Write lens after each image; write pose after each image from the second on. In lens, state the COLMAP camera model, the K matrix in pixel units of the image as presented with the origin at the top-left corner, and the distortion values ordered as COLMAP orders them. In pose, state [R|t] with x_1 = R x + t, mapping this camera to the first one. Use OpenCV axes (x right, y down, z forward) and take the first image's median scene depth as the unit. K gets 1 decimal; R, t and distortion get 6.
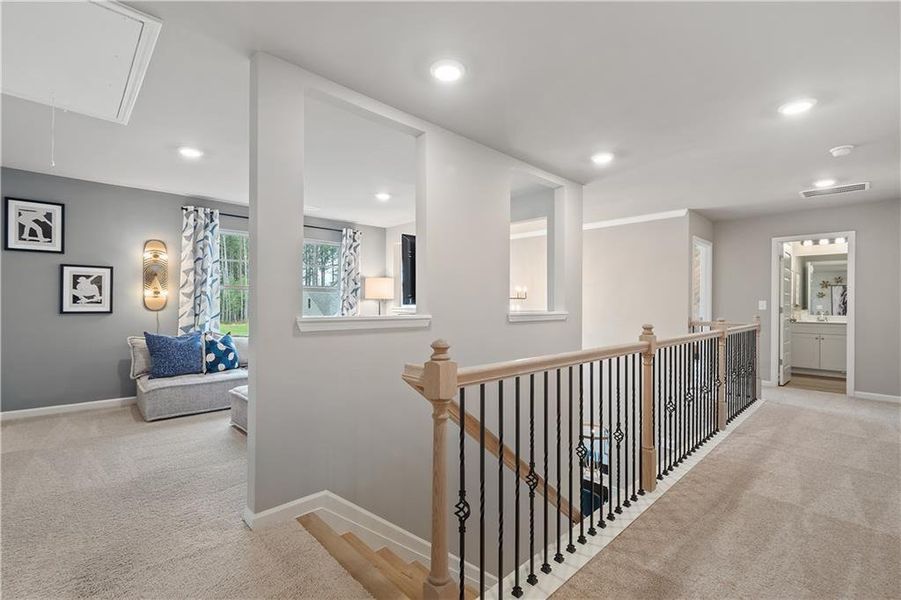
lens RADIAL K [[399.7, 0, 454.6], [0, 399.7, 290.2], [0, 0, 1]] dist [-0.004405, -0.000614]
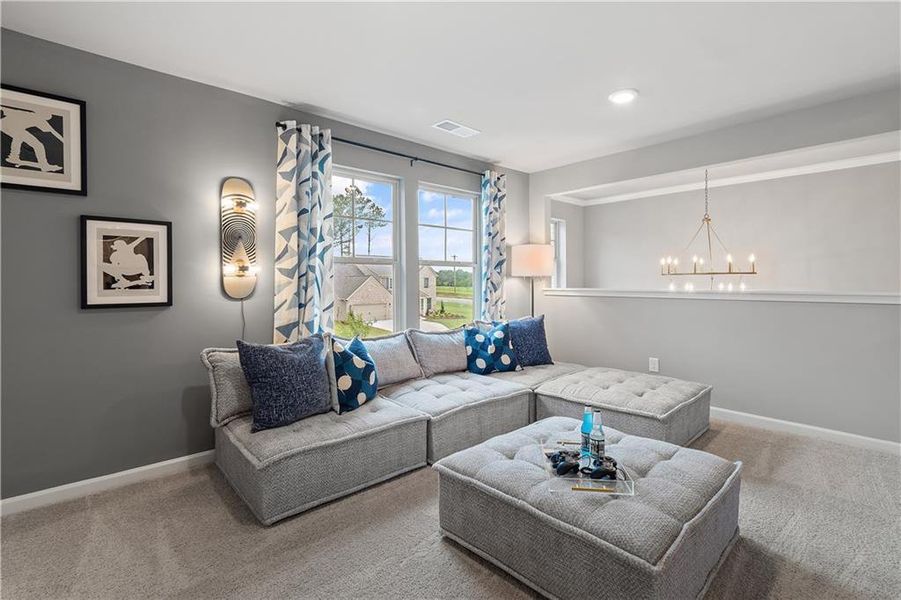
lens RADIAL K [[420.3, 0, 452.5], [0, 420.3, 272.9], [0, 0, 1]] dist [0.000595, -0.000065]
pose [[0.999759, -0.010542, -0.019272, -0.431804], [0.010781, 0.999866, 0.012355, 0.008306], [0.019139, -0.012560, 0.999738, 0.398797]]
